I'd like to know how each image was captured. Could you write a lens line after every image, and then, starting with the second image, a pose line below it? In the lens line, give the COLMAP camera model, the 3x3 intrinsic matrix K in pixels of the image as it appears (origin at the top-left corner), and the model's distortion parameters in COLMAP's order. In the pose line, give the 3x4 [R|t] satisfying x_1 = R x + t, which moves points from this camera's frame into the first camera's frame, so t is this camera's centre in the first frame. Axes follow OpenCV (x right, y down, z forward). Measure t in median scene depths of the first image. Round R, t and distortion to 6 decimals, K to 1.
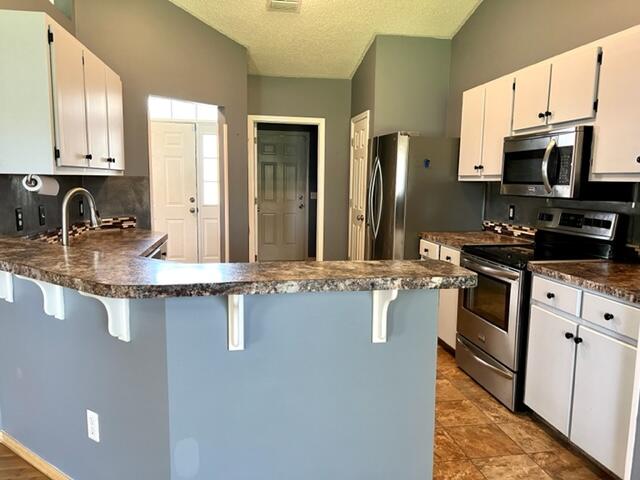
lens RADIAL K [[496.7, 0, 320.0], [0, 496.7, 240.0], [0, 0, 1]] dist [0.093012, -0.129016]
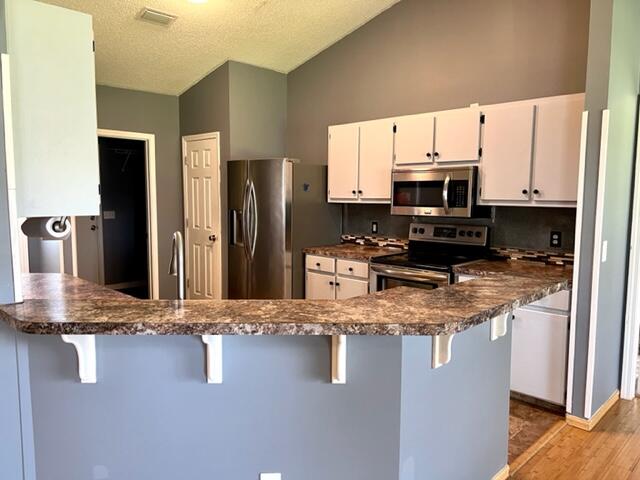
lens RADIAL K [[496.7, 0, 320.0], [0, 496.7, 240.0], [0, 0, 1]] dist [0.093012, -0.129016]
pose [[0.803611, -0.065485, 0.591541, -0.460631], [0.075609, 0.997108, 0.007667, -0.044524], [-0.590332, 0.038564, 0.806238, 0.095212]]
